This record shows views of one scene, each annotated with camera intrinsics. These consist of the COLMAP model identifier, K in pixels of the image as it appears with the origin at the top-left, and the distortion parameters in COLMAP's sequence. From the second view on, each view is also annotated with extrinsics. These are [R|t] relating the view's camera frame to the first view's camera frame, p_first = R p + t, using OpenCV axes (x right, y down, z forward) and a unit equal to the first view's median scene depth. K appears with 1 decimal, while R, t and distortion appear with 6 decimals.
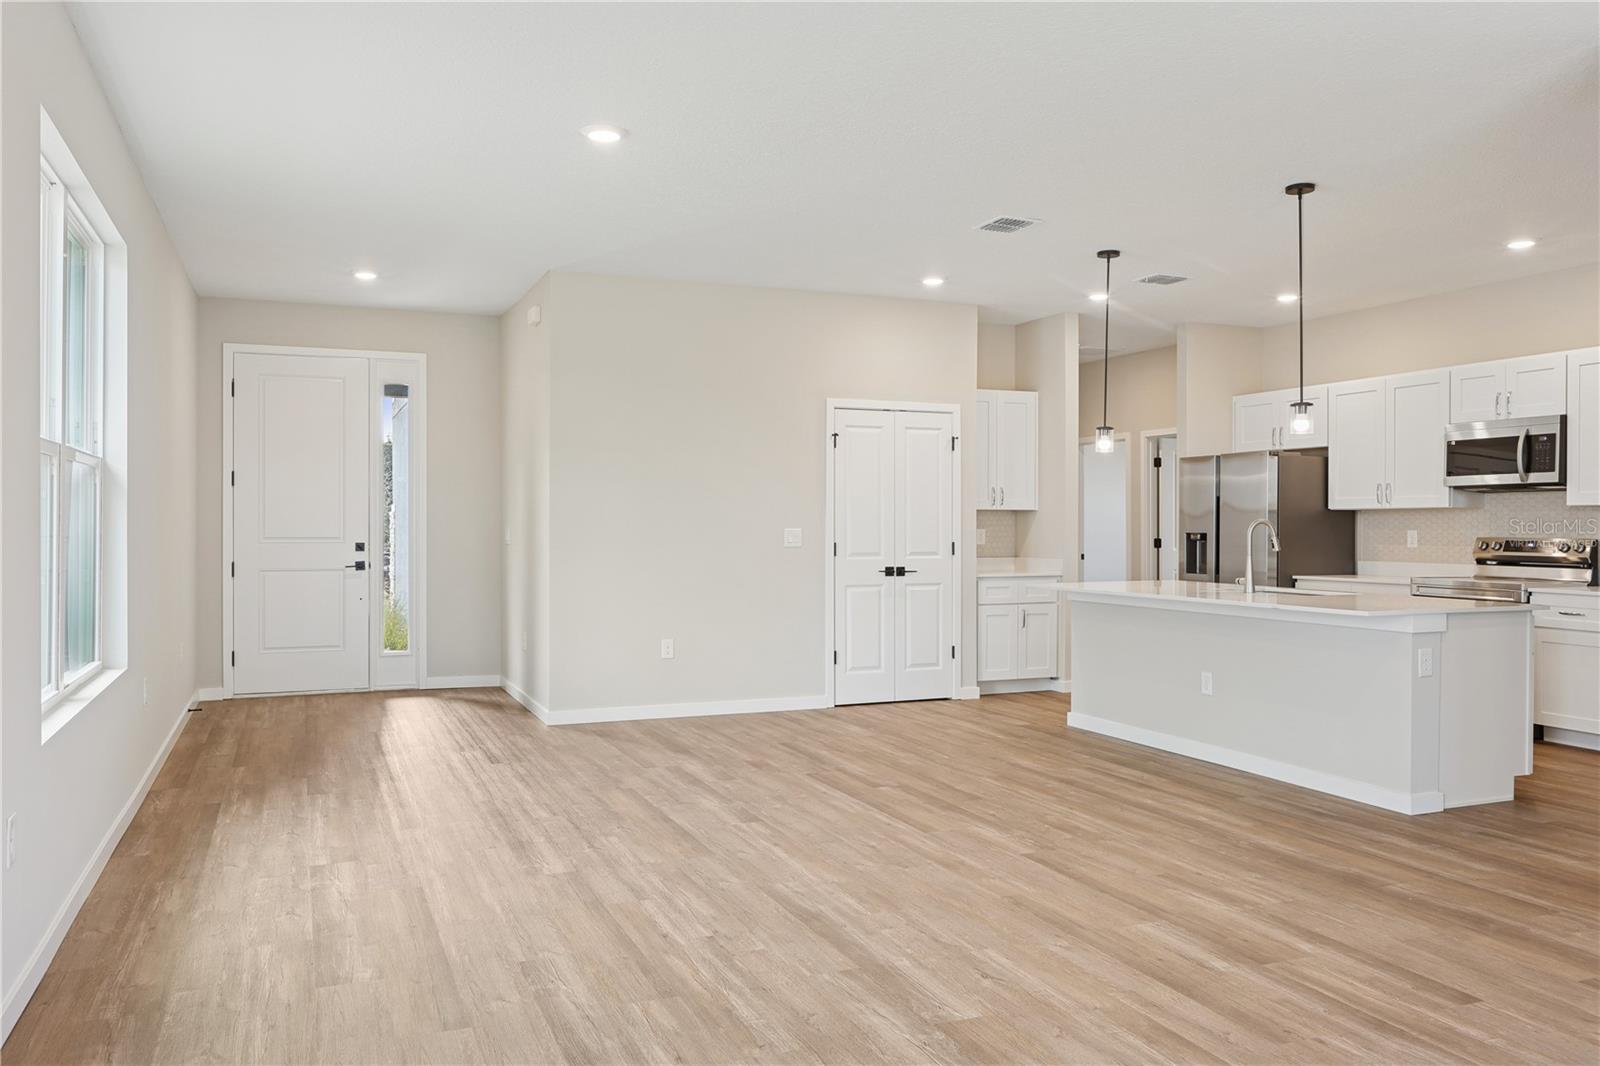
lens RADIAL K [[1203.2, 0, 800.0], [0, 1203.2, 533.0], [0, 0, 1]] dist [0.000283, 0.000085]
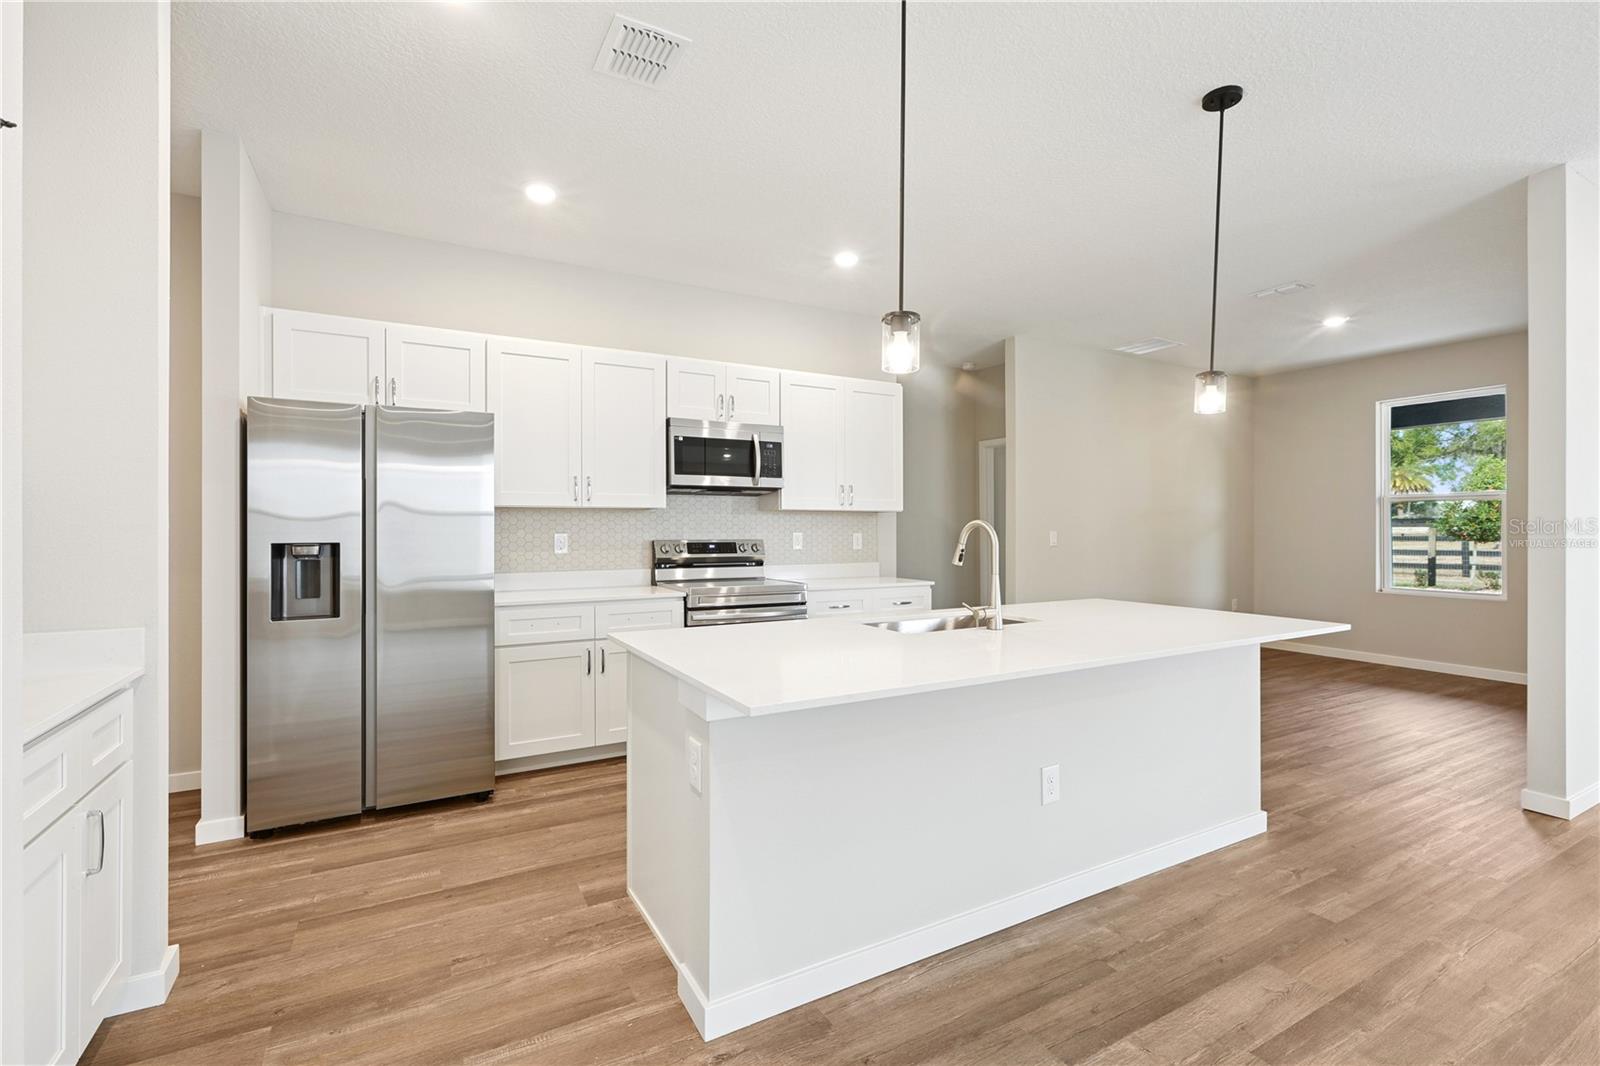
lens RADIAL K [[704.9, 0, 806.4], [0, 704.9, 525.6], [0, 0, 1]] dist [-0.005297, 0.000470]
pose [[-0.107055, 0.003720, 0.994246, -0.005941], [0.006891, 0.999972, -0.002999, -0.005708], [-0.994229, 0.006530, -0.107078, 0.981419]]
